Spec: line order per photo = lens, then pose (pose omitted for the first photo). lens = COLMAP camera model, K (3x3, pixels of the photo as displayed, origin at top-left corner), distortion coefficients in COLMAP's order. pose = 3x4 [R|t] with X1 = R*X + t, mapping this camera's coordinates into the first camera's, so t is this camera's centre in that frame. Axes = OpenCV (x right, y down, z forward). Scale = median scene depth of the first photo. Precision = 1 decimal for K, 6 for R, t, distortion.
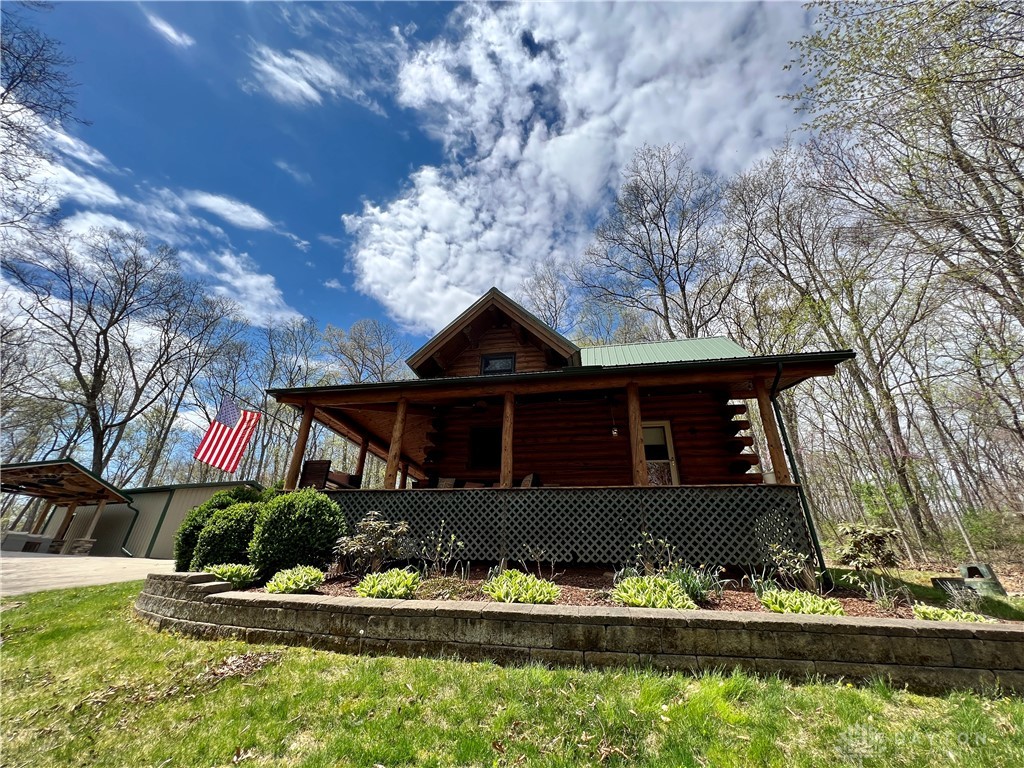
lens RADIAL K [[410.7, 0, 509.7], [0, 410.7, 387.5], [0, 0, 1]] dist [-0.002981, 0.000679]
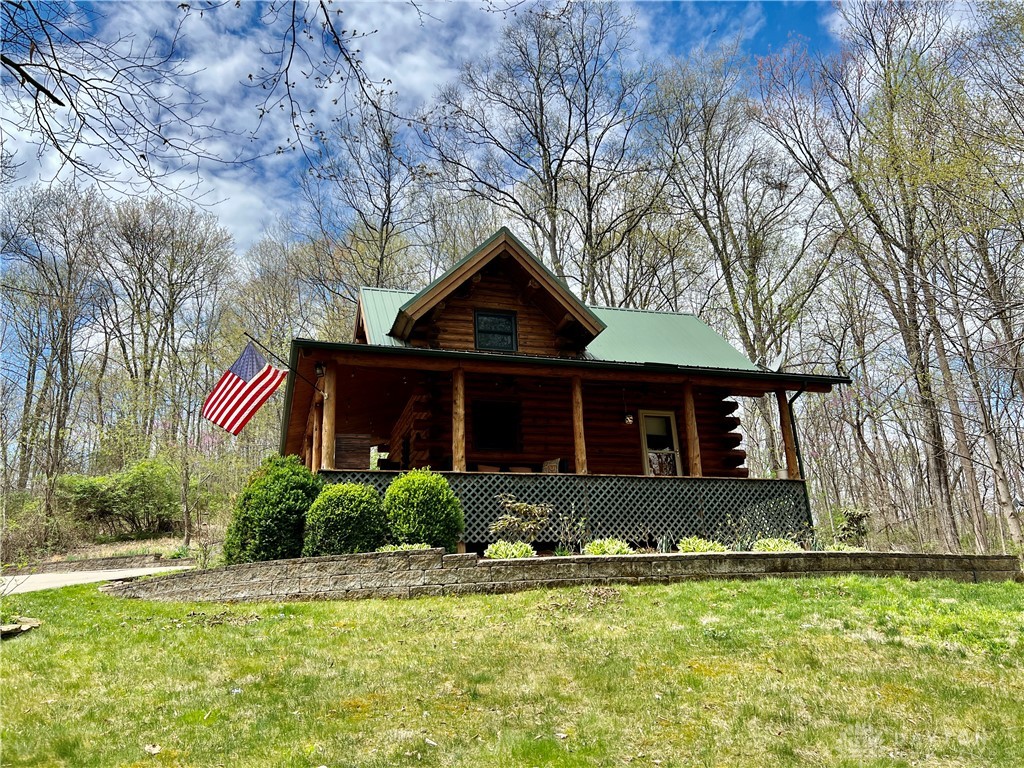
lens RADIAL K [[761.6, 0, 515.3], [0, 761.6, 383.7], [0, 0, 1]] dist [0.046037, -0.013453]
pose [[0.871519, 0.086244, 0.482718, -1.082959], [-0.147336, 0.984981, 0.090027, -0.121418], [-0.467704, -0.149582, 0.871136, -0.528847]]
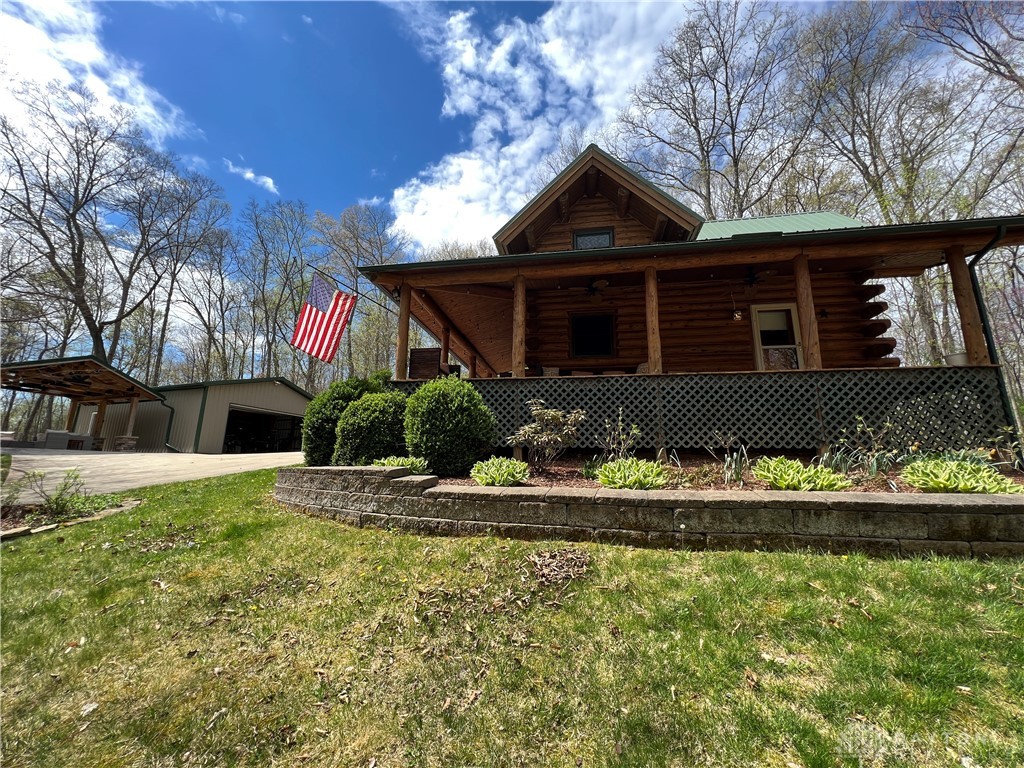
lens RADIAL K [[408.5, 0, 512.6], [0, 408.5, 387.0], [0, 0, 1]] dist [-0.005768, 0.001297]
pose [[0.999309, -0.012690, 0.034931, -0.362011], [0.003713, 0.969287, 0.245906, 0.047586], [-0.036978, -0.245606, 0.968664, 0.122705]]
